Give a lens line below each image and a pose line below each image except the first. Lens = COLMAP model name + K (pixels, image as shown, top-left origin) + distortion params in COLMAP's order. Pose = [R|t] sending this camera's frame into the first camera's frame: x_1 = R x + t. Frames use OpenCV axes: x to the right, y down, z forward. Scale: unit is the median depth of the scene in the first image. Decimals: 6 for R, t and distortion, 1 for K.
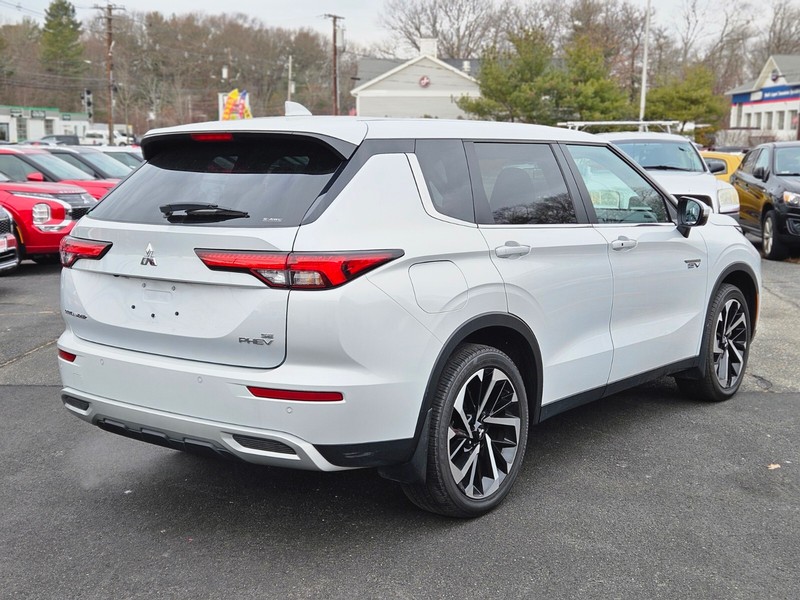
lens RADIAL K [[1083.1, 0, 397.2], [0, 1083.1, 302.9], [0, 0, 1]] dist [-0.003110, 0.000000]
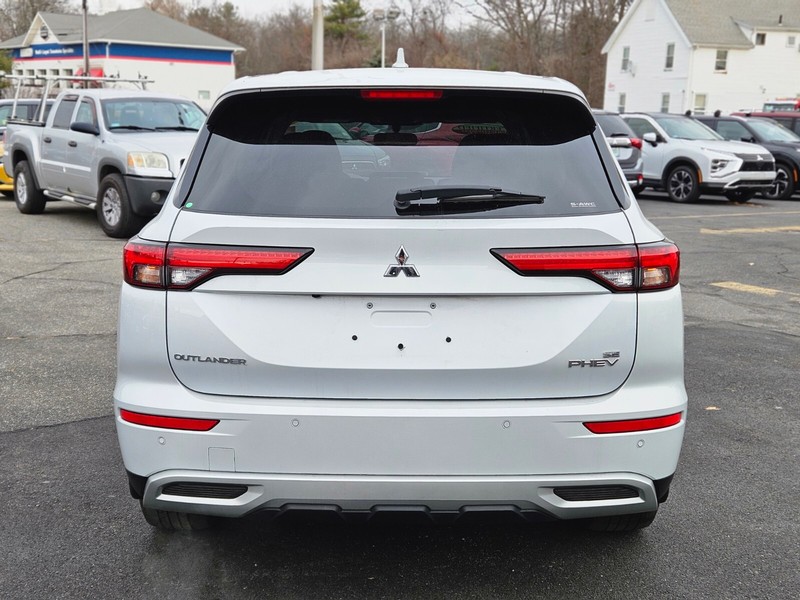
lens RADIAL K [[1083.1, 0, 399.9], [0, 1083.1, 296.1], [0, 0, 1]] dist [-0.003110, 0.000000]
pose [[0.803994, -0.094695, 0.587049, -0.658847], [0.075946, 0.995506, 0.056569, -0.063387], [-0.589768, -0.000897, 0.807573, 0.436026]]
